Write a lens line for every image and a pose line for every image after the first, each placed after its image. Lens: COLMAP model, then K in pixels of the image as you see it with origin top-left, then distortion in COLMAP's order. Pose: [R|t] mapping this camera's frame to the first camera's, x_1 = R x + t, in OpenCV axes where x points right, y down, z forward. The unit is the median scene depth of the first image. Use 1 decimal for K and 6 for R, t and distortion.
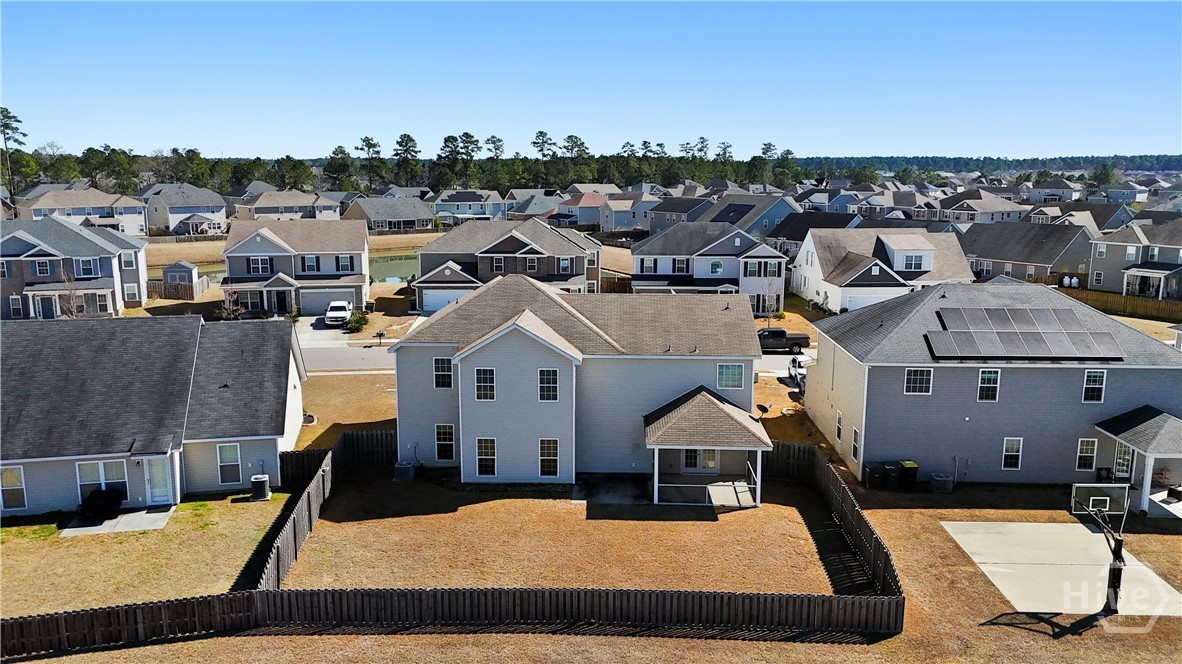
lens RADIAL K [[839.5, 0, 591.0], [0, 839.5, 332.0], [0, 0, 1]] dist [0.074395, -0.065255]
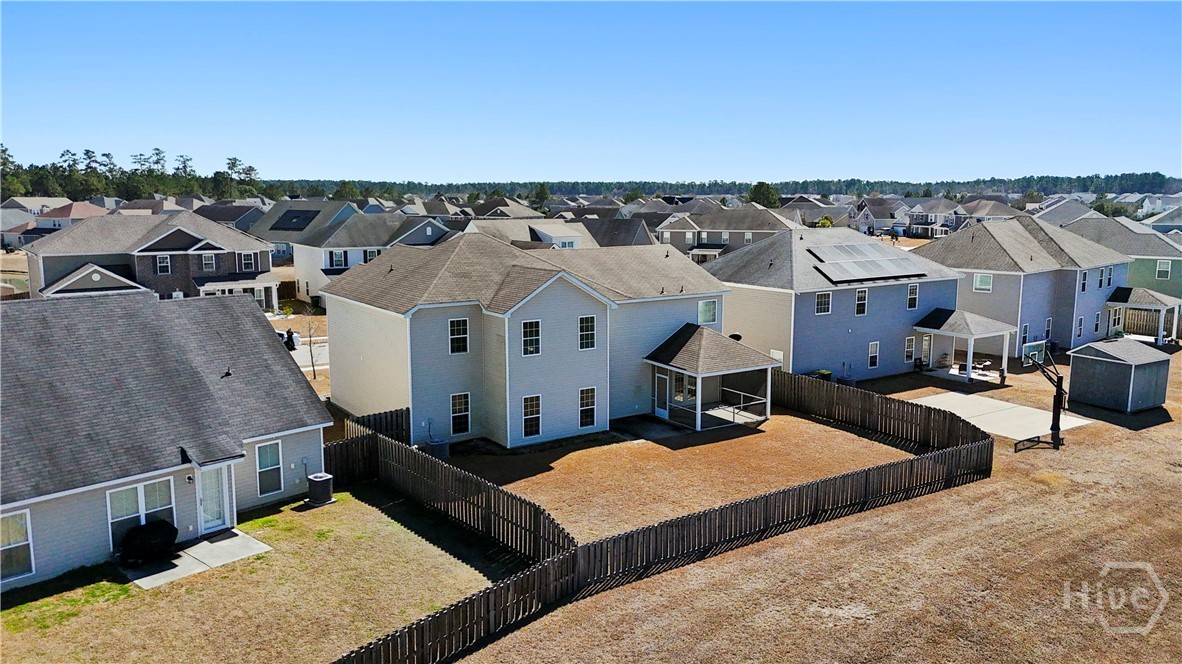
lens RADIAL K [[839.5, 0, 591.0], [0, 839.5, 332.0], [0, 0, 1]] dist [0.074395, -0.065255]
pose [[0.829025, -0.094195, 0.551222, -0.590263], [0.105012, 0.994399, 0.011991, 0.051479], [-0.549264, 0.047944, 0.834272, 0.178061]]
